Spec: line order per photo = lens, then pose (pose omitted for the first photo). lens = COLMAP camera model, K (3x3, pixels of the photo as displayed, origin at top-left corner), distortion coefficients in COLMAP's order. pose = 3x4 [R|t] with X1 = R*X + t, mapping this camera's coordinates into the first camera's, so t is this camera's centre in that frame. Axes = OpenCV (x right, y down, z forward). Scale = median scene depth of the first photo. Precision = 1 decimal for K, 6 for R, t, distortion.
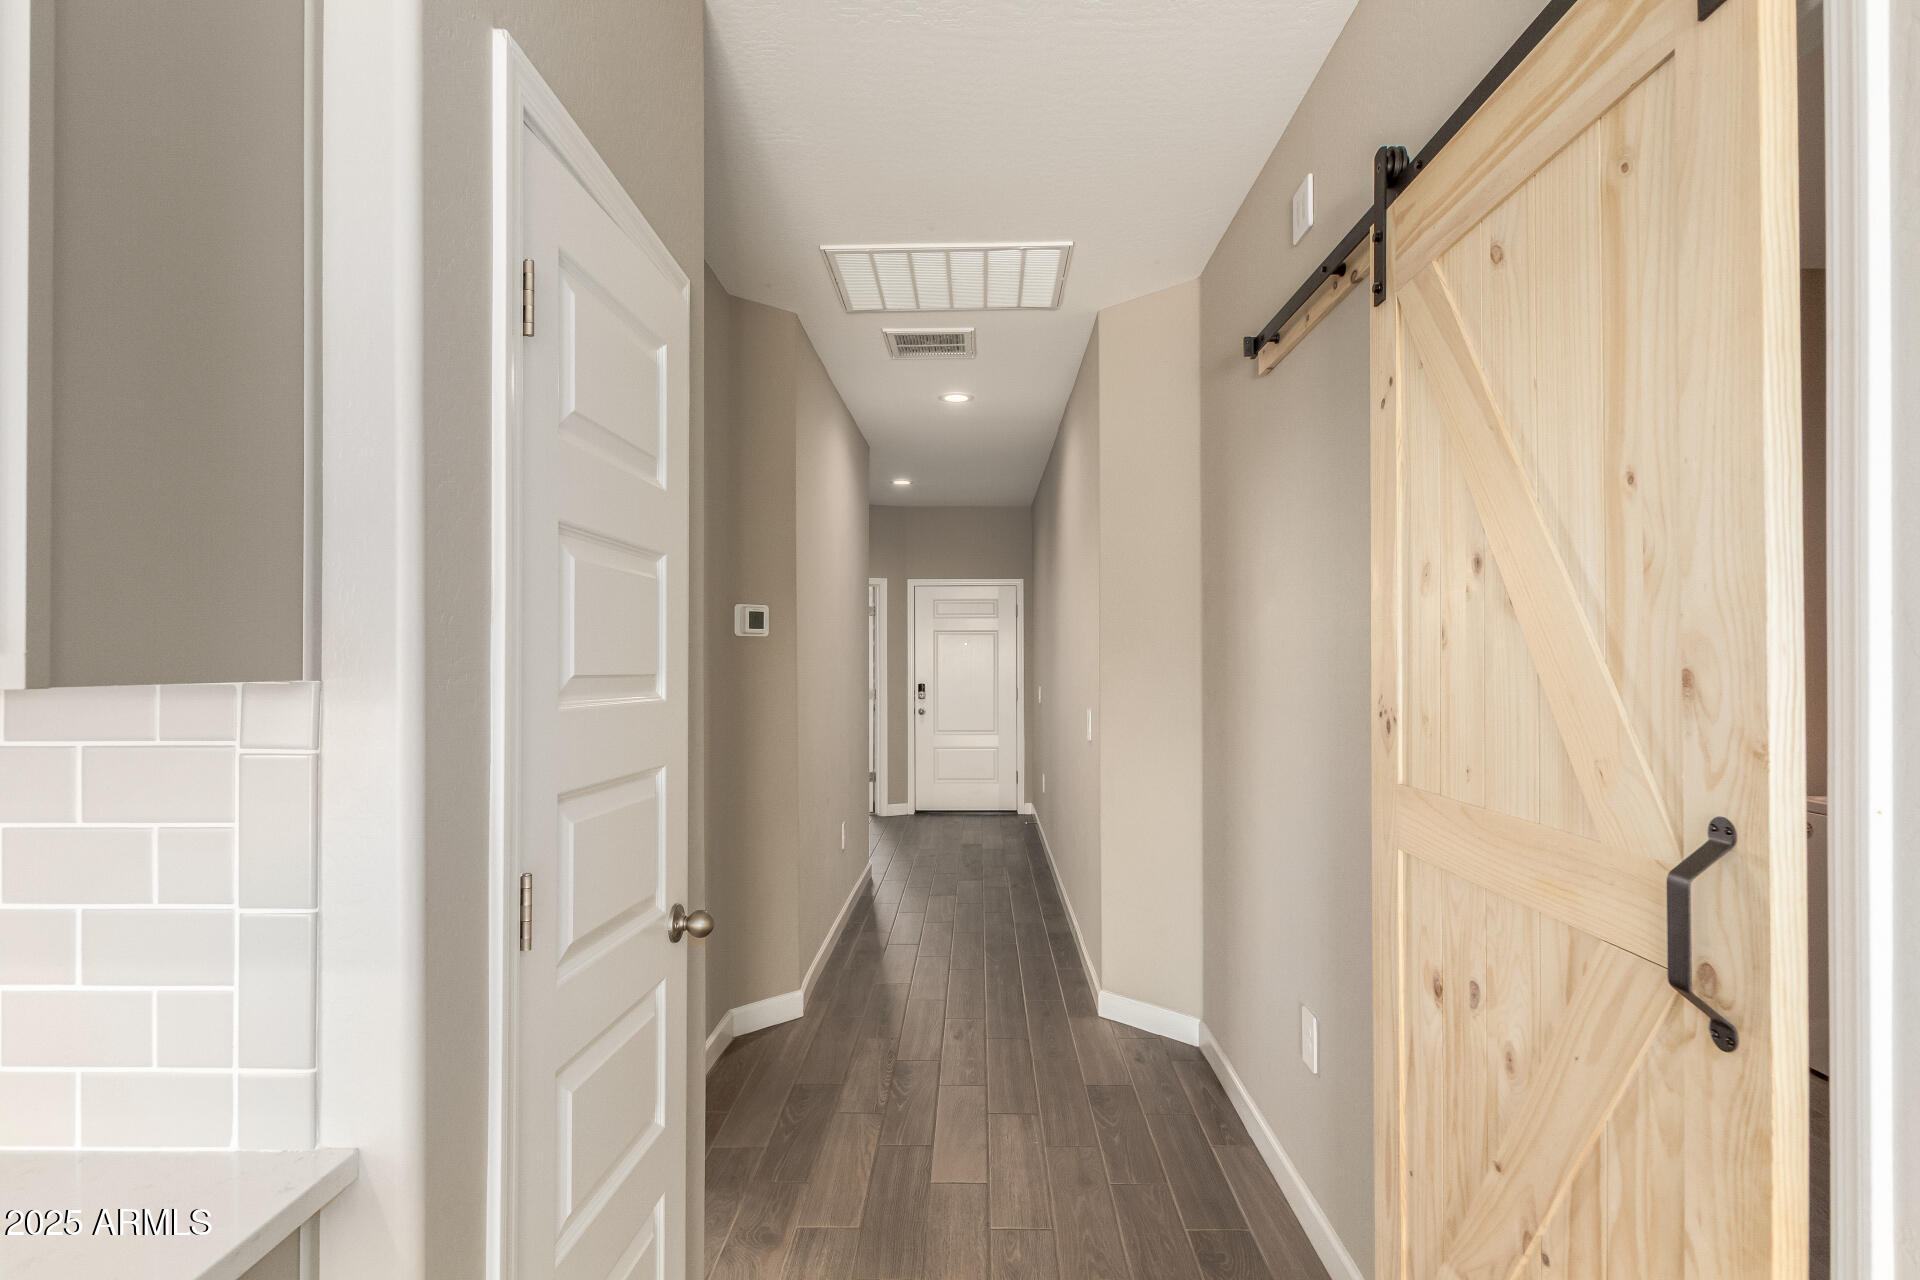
lens RADIAL K [[1008.8, 0, 952.0], [0, 1008.8, 647.5], [0, 0, 1]] dist [0.008445, 0.000403]
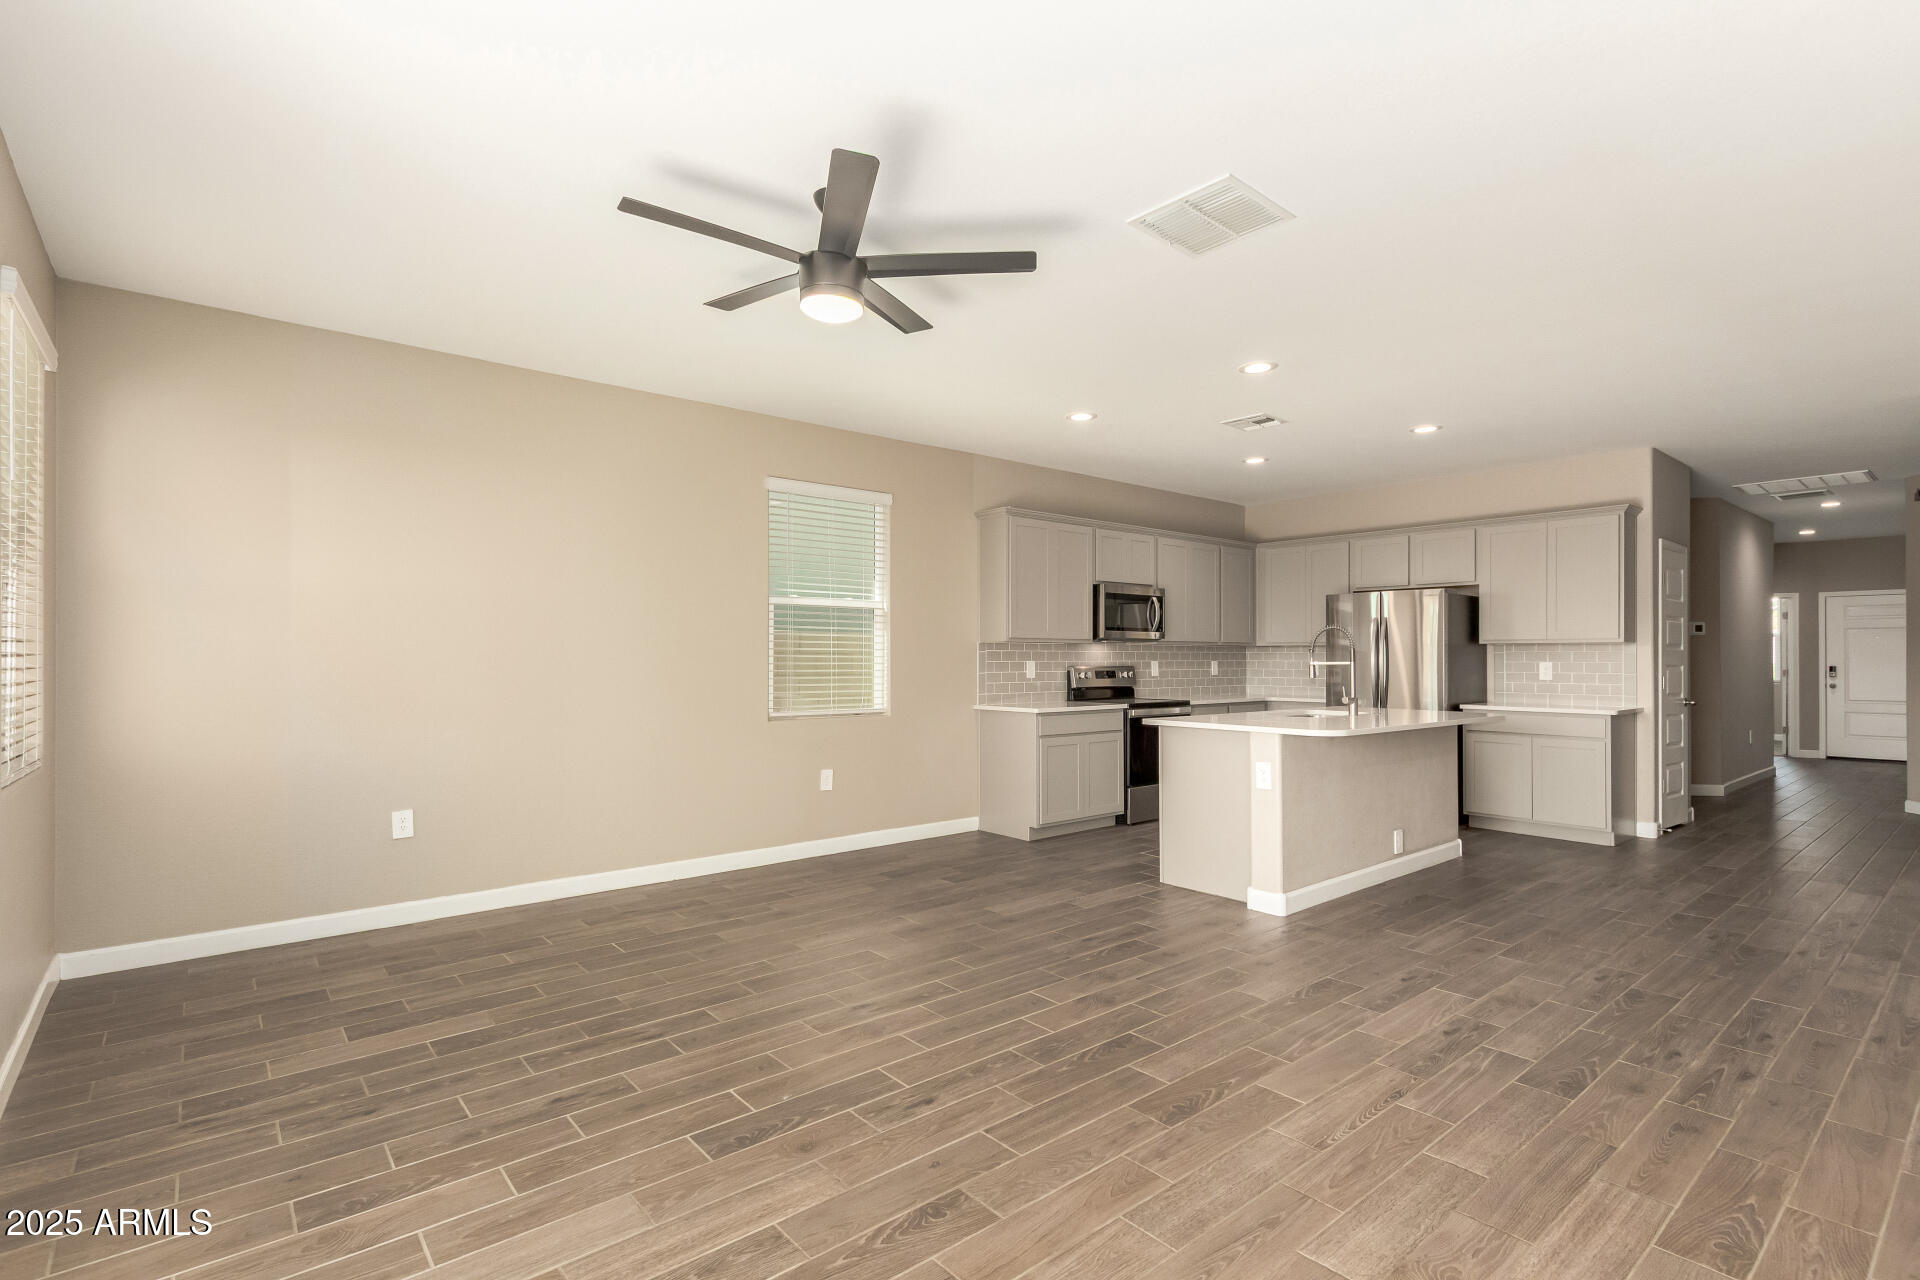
lens RADIAL K [[905.7, 0, 953.2], [0, 905.7, 647.3], [0, 0, 1]] dist [0.009699, -0.000539]
pose [[0.663057, -0.000731, -0.748568, 0.111185], [0.002027, 0.999998, 0.000820, 0.006029], [0.748566, -0.002061, 0.663057, -0.769276]]
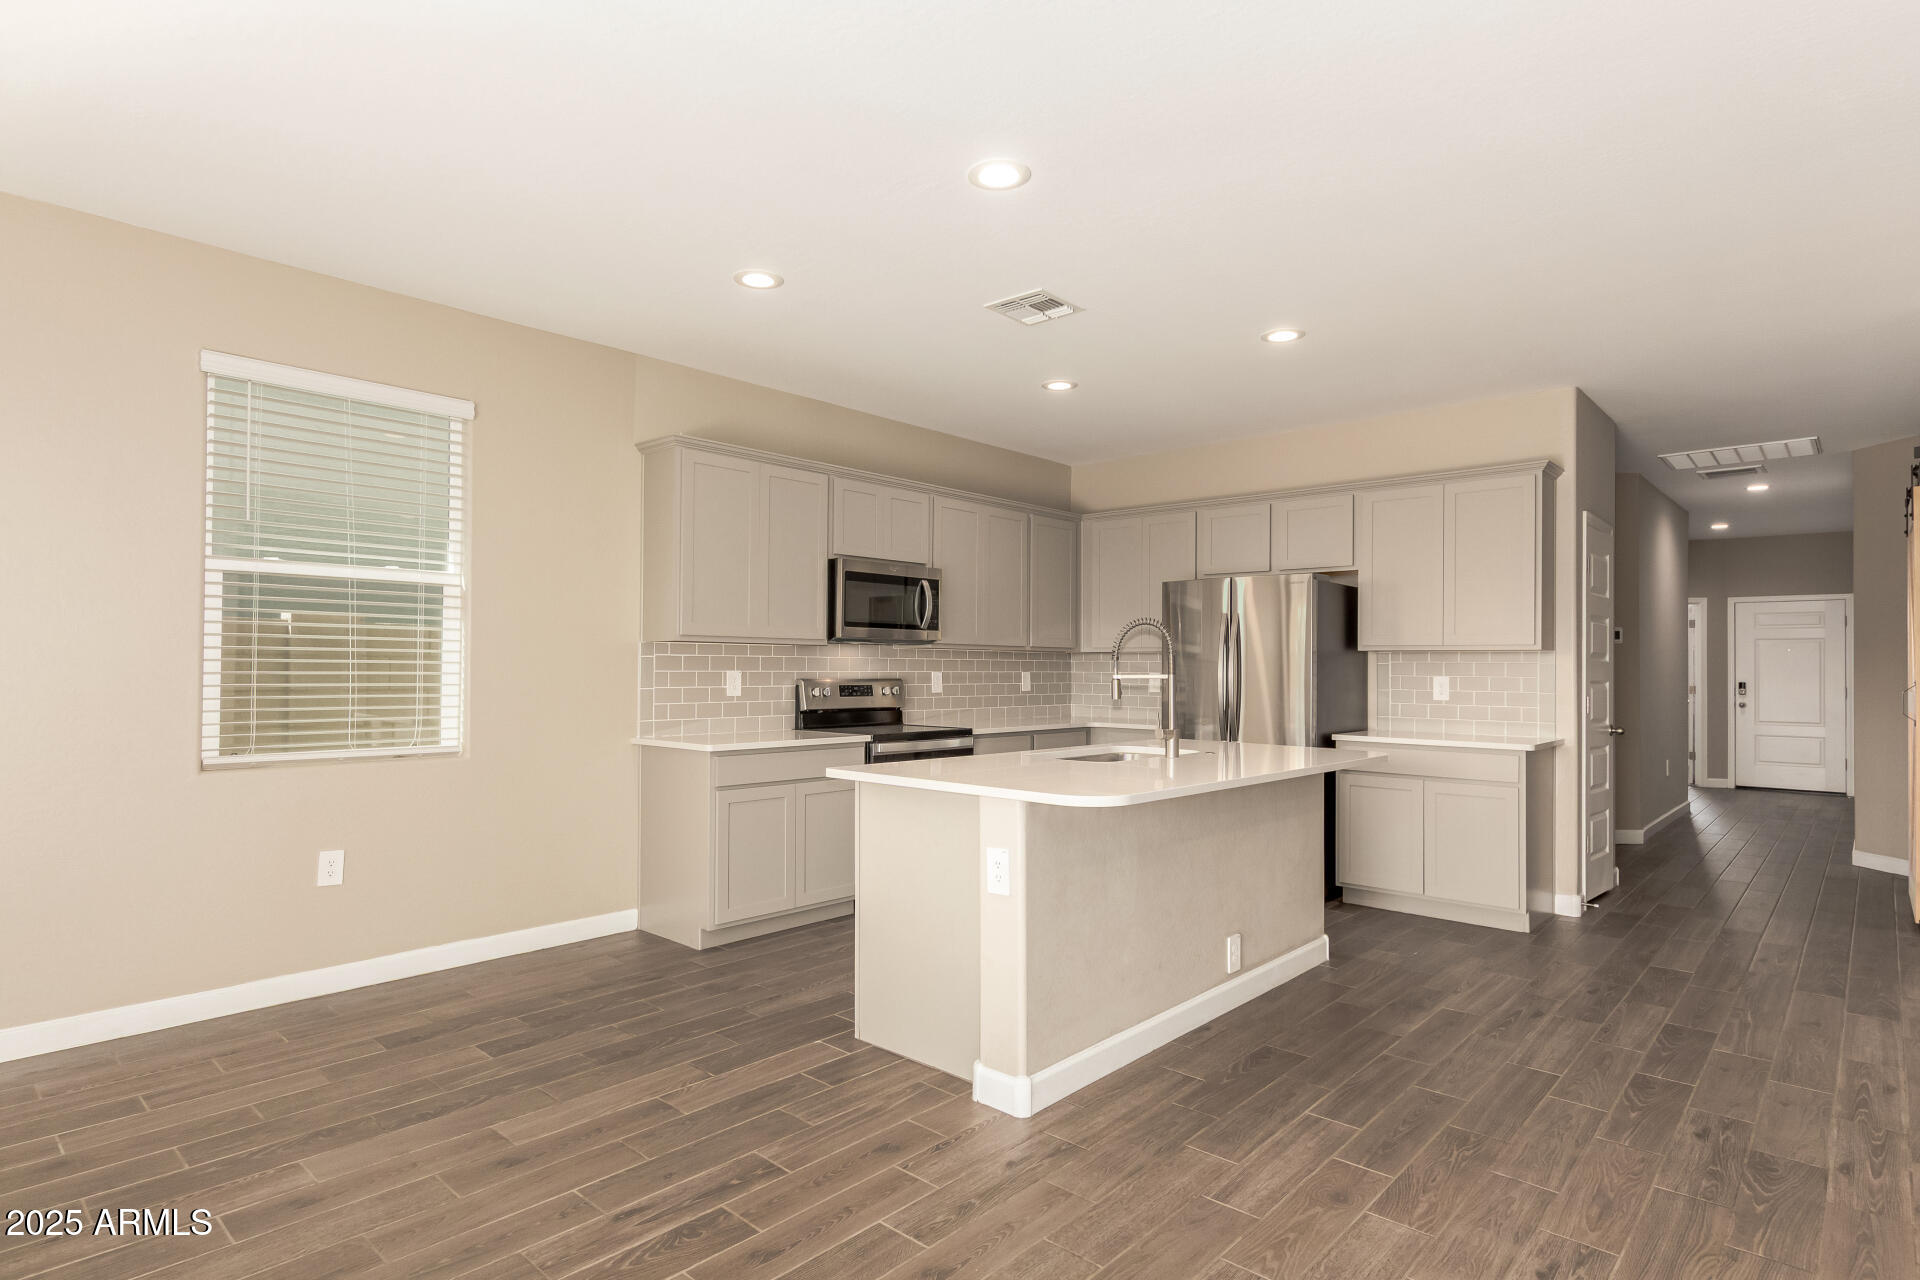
lens RADIAL K [[1008.8, 0, 952.0], [0, 1008.8, 647.5], [0, 0, 1]] dist [0.008445, 0.000403]
pose [[0.756006, 0.000088, -0.654565, 0.051089], [-0.006199, 0.999956, -0.007026, 0.008349], [0.654535, 0.009369, 0.755973, -0.565929]]
